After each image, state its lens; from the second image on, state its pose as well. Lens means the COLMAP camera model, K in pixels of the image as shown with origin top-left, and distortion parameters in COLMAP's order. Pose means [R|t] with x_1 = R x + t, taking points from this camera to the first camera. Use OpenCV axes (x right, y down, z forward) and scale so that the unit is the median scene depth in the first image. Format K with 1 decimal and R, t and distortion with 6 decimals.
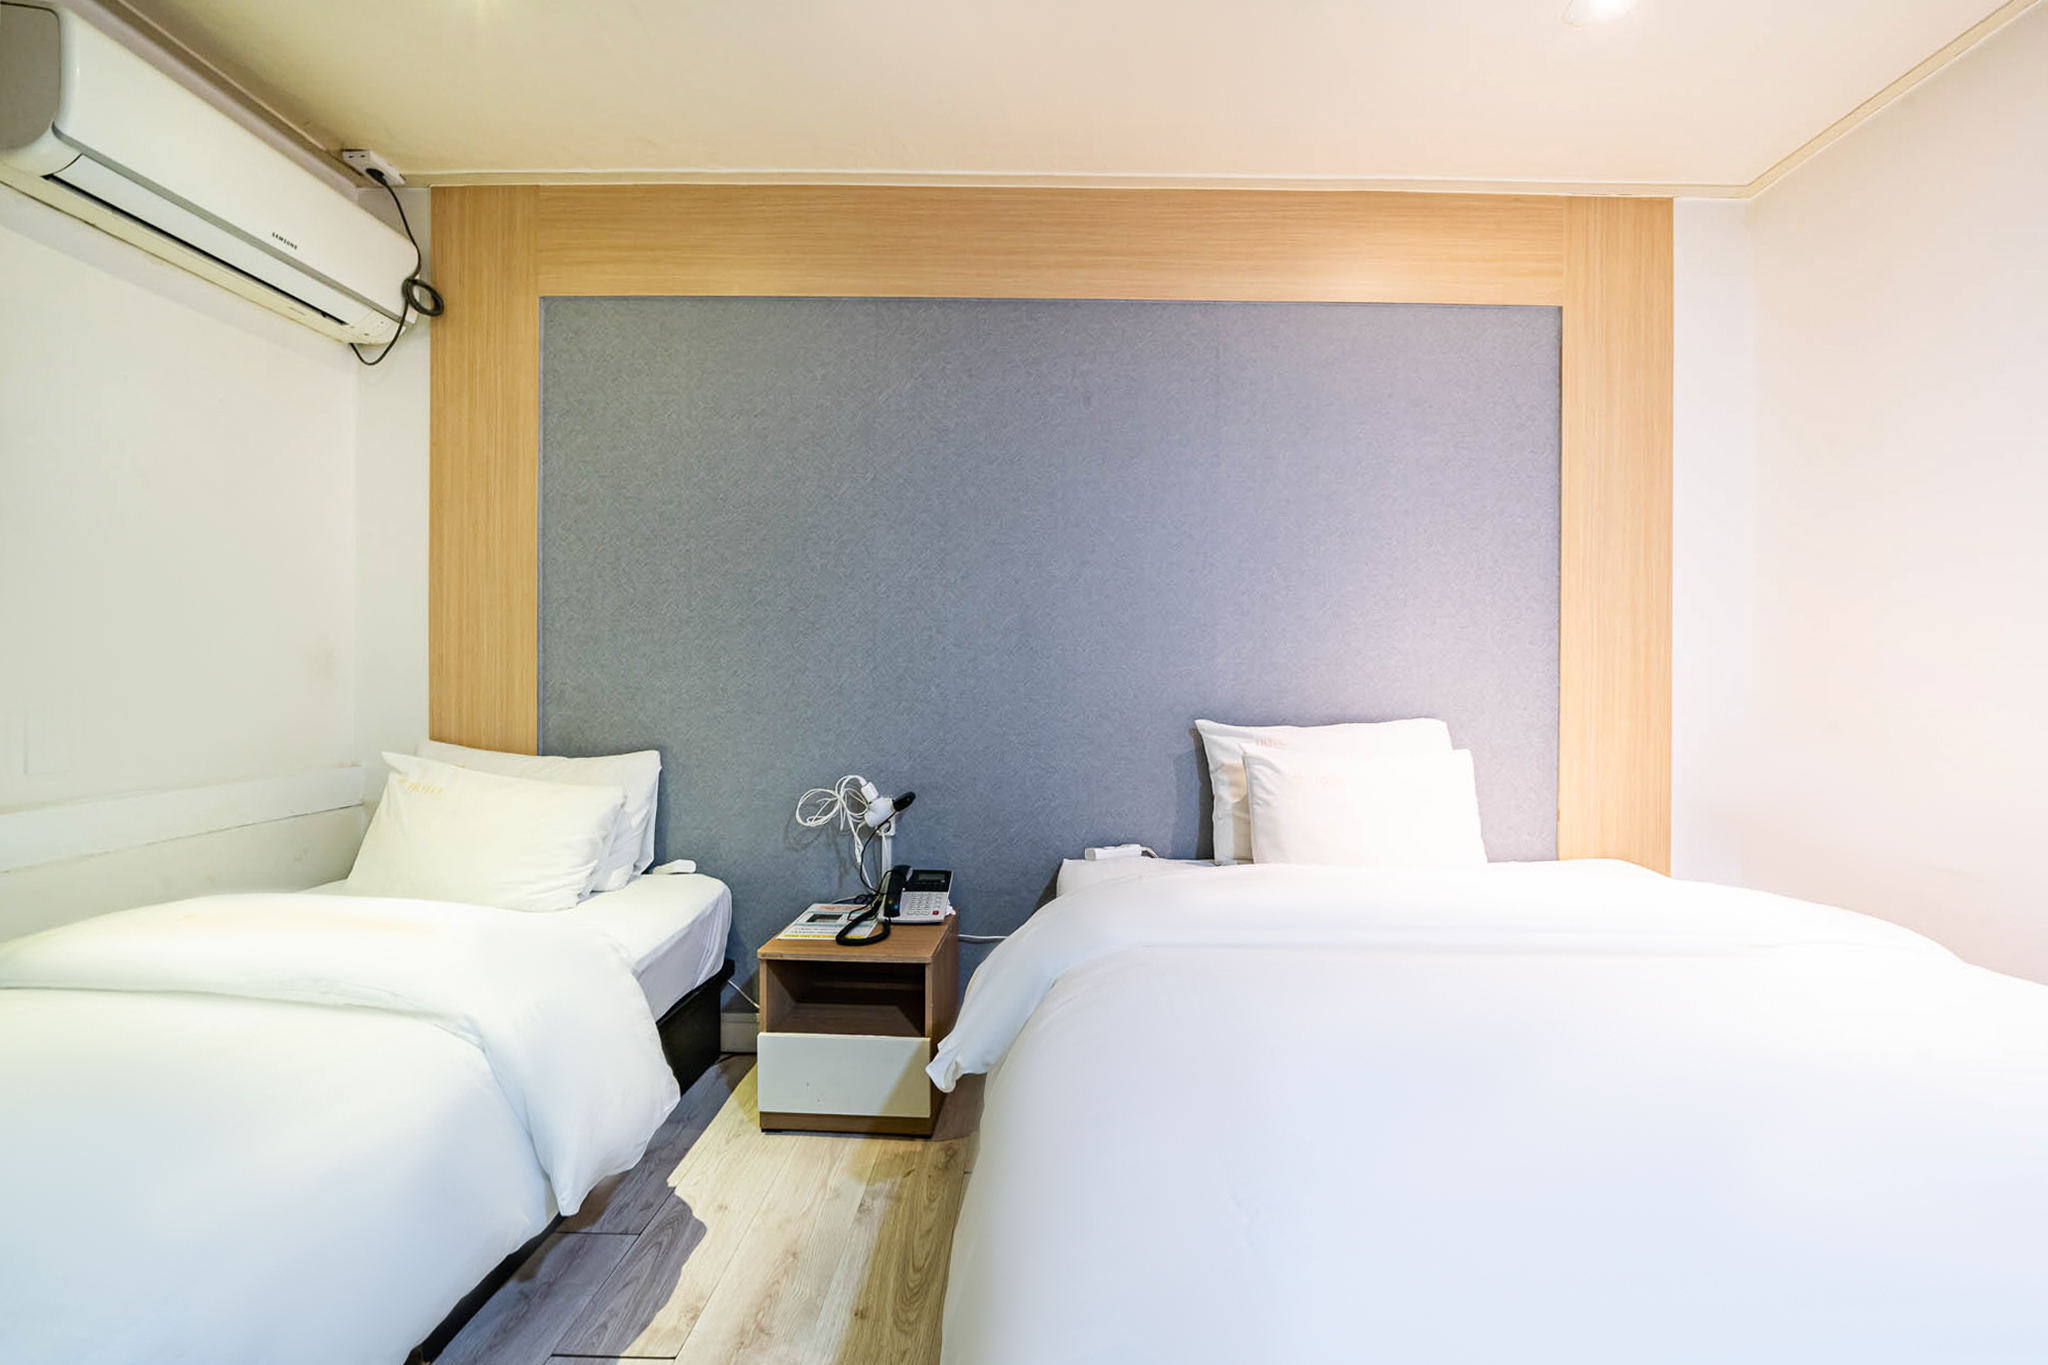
lens RADIAL K [[817.4, 0, 1041.5], [0, 817.4, 680.8], [0, 0, 1]] dist [-0.012332, 0.000714]
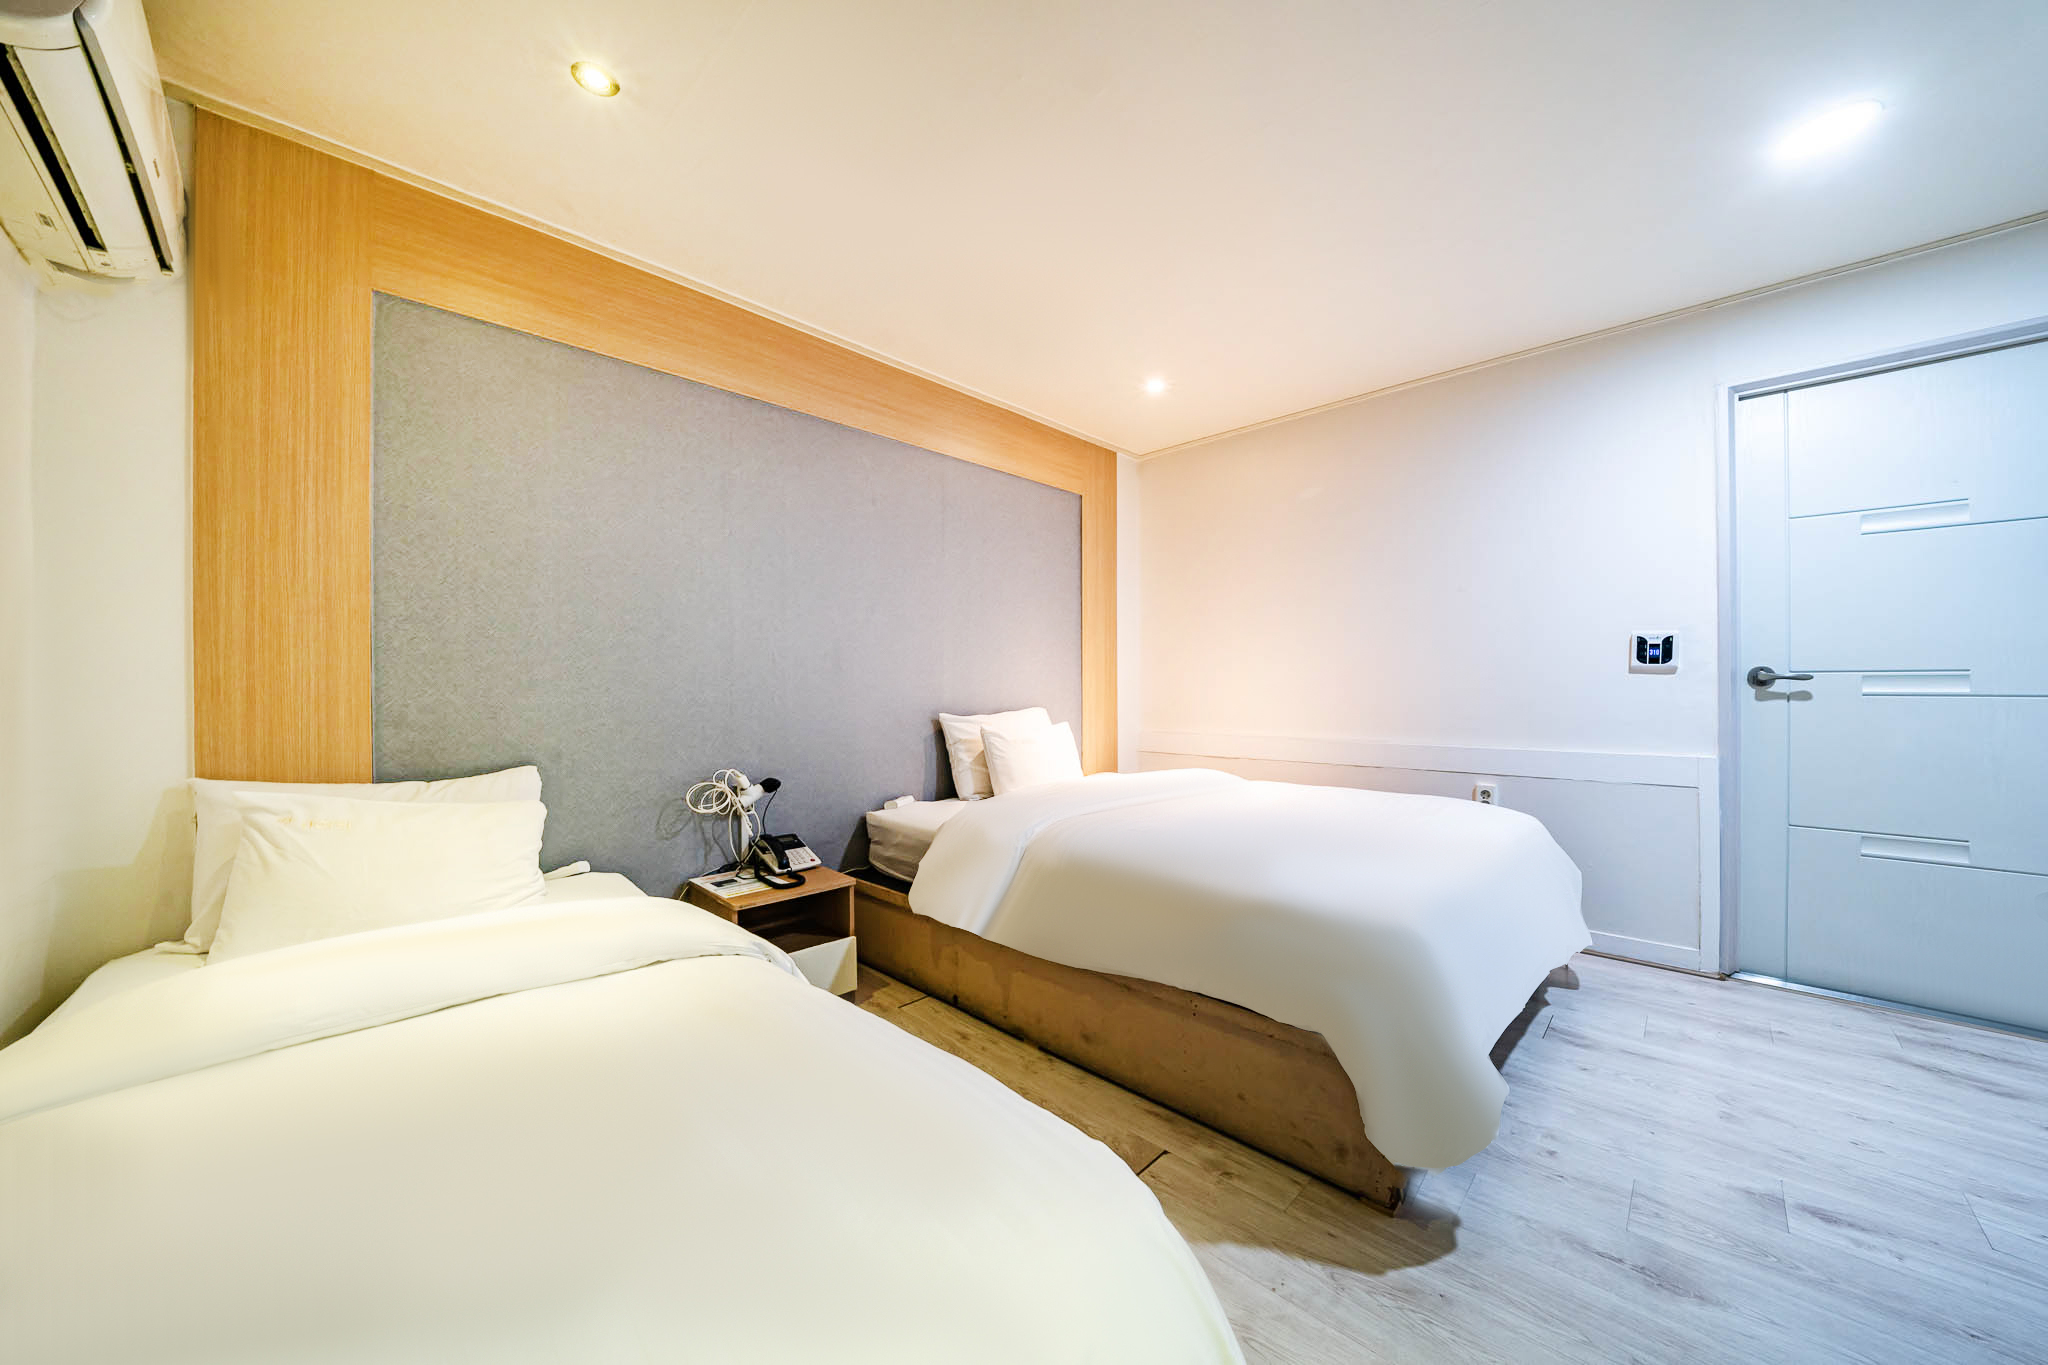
lens RADIAL K [[700.3, 0, 1024.3], [0, 700.3, 693.7], [0, 0, 1]] dist [-0.022540, 0.001559]
pose [[0.695927, -0.024083, 0.717709, -0.674642], [0.019592, 0.999702, 0.014548, -0.007821], [-0.717845, 0.003937, 0.696192, -0.077496]]
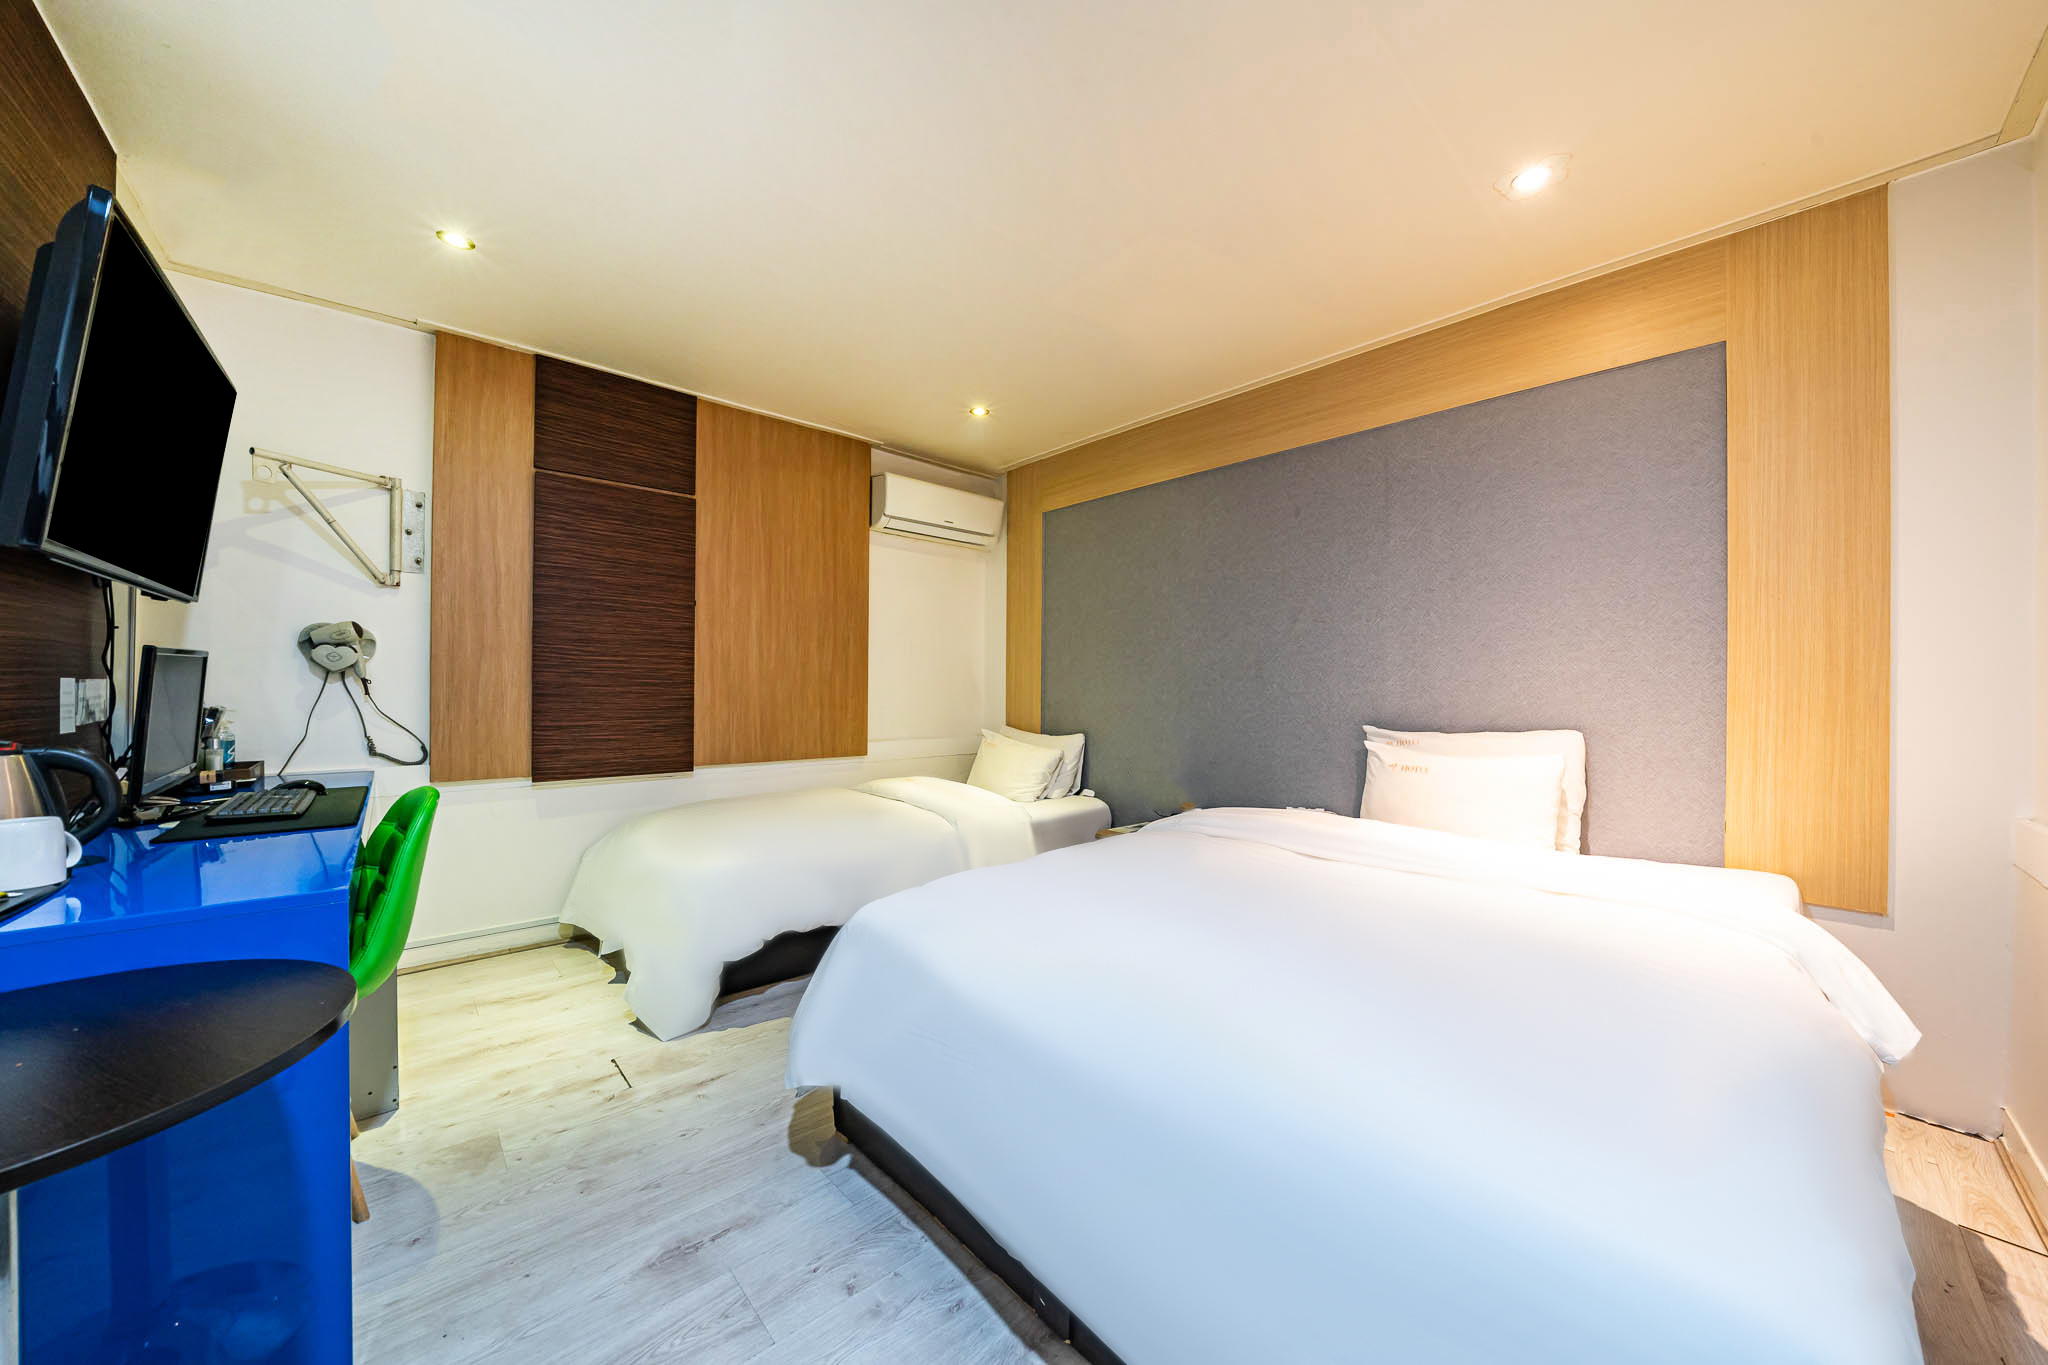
lens RADIAL K [[700.3, 0, 1024.8], [0, 700.3, 687.1], [0, 0, 1]] dist [-0.022540, 0.001559]
pose [[0.685855, -0.011034, -0.727655, 0.651880], [-0.004561, 0.999800, -0.019460, 0.006970], [0.727724, 0.016665, 0.685668, -0.254696]]
